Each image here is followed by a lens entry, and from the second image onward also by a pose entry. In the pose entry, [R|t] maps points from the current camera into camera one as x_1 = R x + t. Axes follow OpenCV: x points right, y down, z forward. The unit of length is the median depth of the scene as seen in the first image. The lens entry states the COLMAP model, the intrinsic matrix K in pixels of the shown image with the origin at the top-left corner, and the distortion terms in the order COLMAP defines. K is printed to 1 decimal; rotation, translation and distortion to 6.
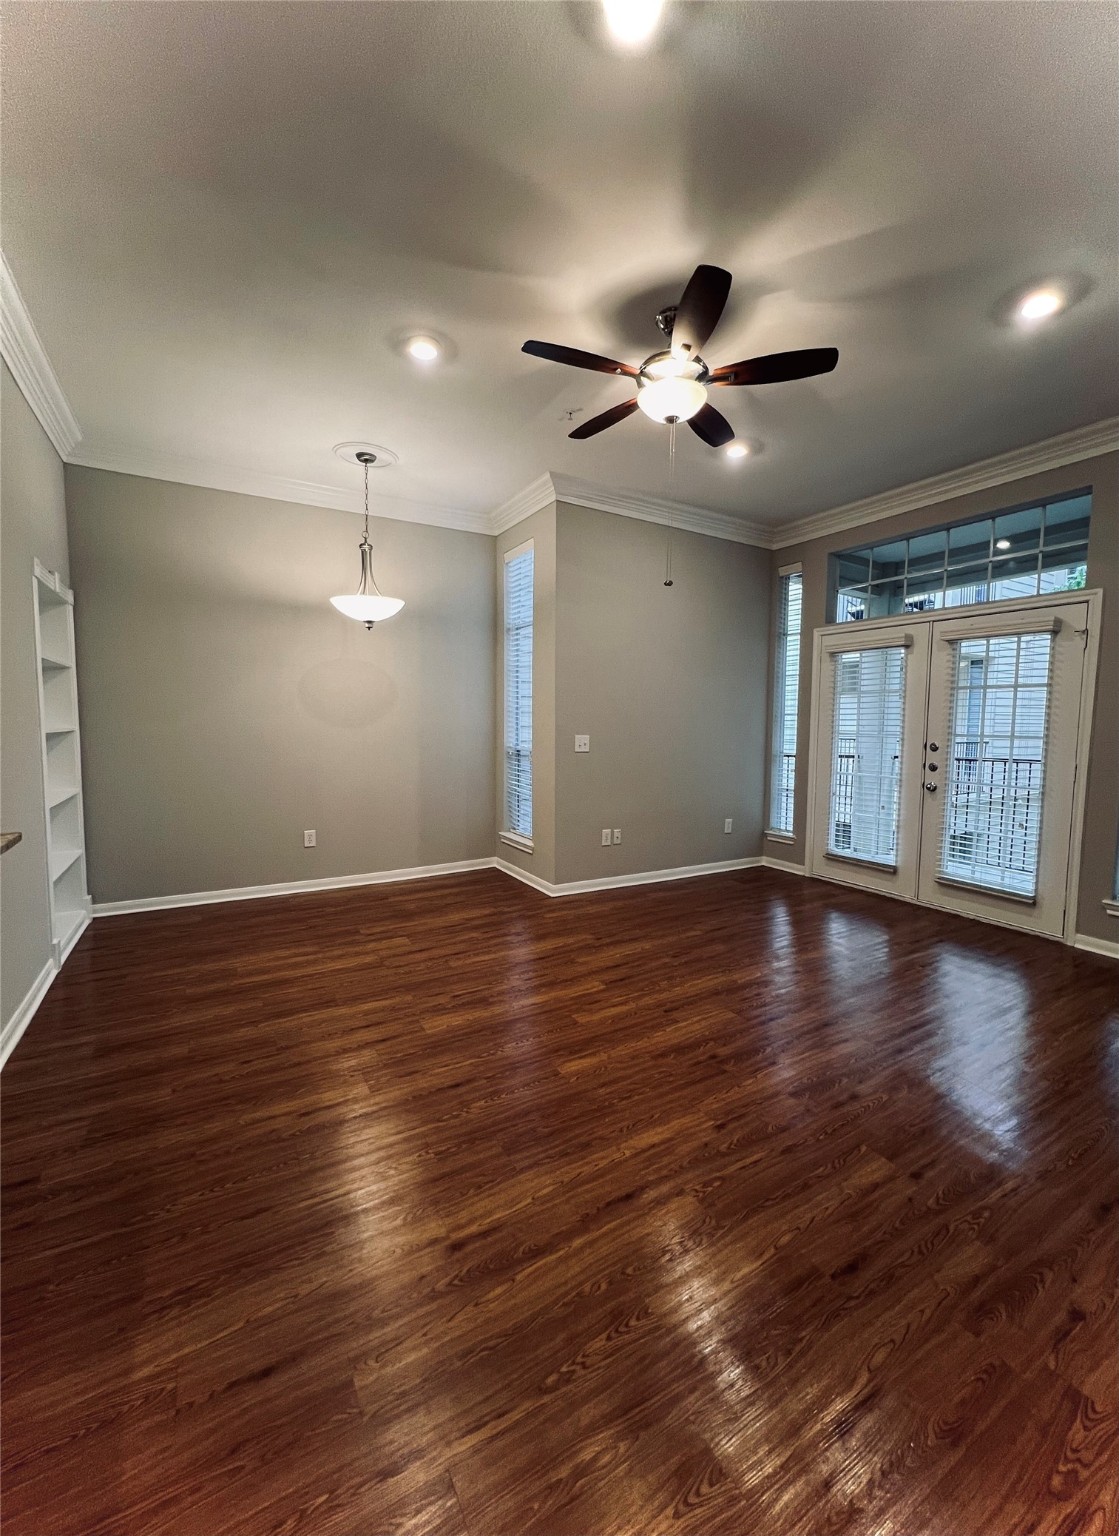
lens RADIAL K [[621.2, 0, 582.4], [0, 621.2, 768.0], [0, 0, 1]] dist [0.000365, -0.000533]
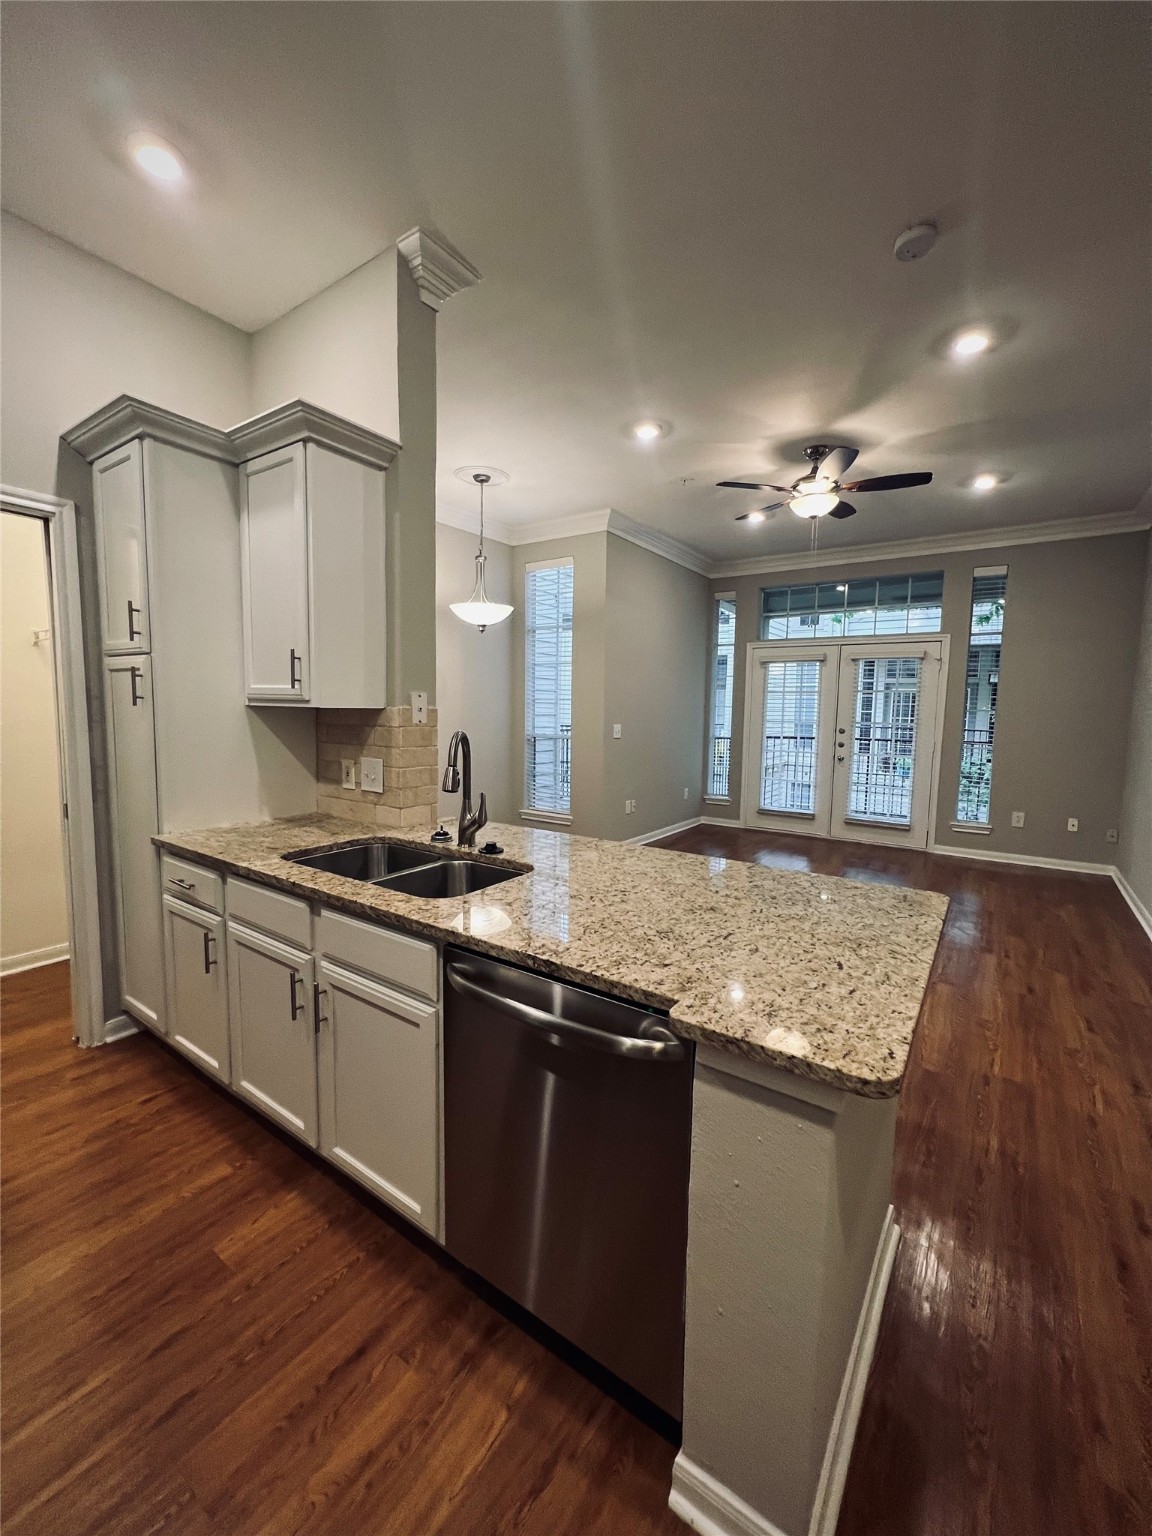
lens RADIAL K [[615.7, 0, 576.7], [0, 615.7, 764.5], [0, 0, 1]] dist [-0.000939, -0.000007]
pose [[0.915999, -0.034375, 0.399705, -0.686187], [0.024506, 0.999256, 0.029777, -0.015002], [-0.400431, -0.017480, 0.916160, -0.098633]]
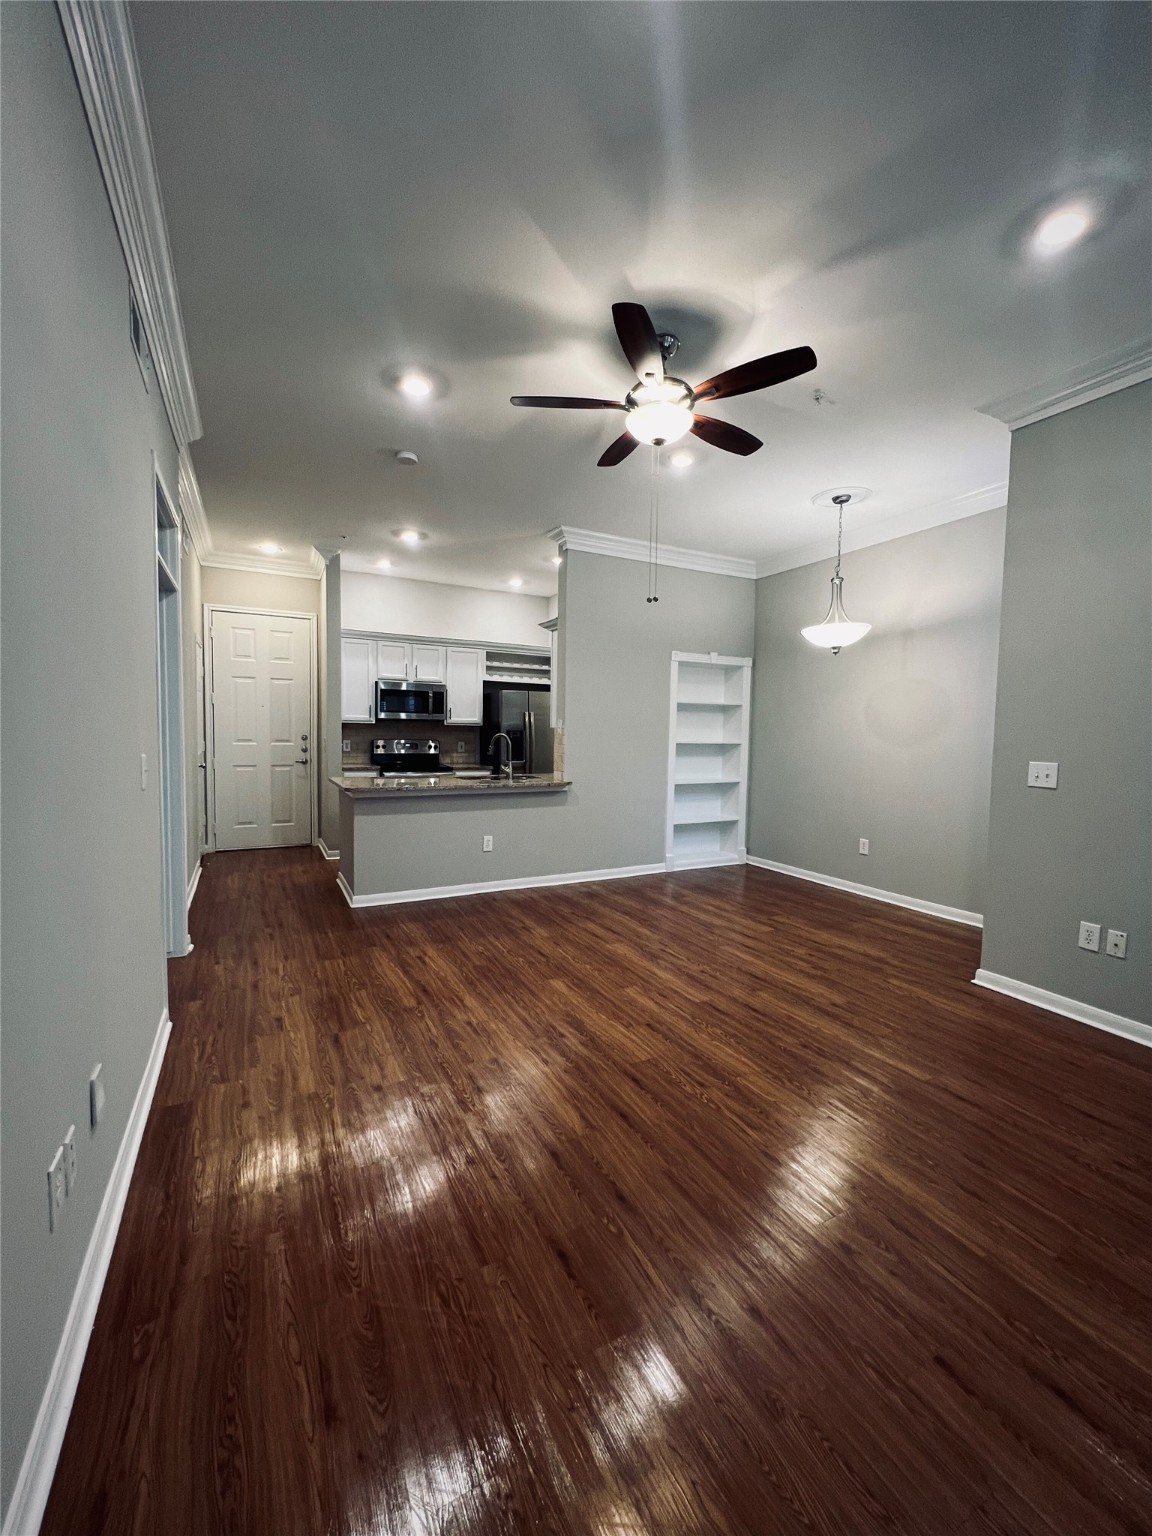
lens RADIAL K [[615.7, 0, 575.3], [0, 615.7, 767.2], [0, 0, 1]] dist [-0.000939, -0.000007]
pose [[-0.064694, 0.046105, -0.996839, 0.825404], [-0.091903, 0.994412, 0.051958, -0.043827], [0.993664, 0.094973, -0.060096, 0.674997]]
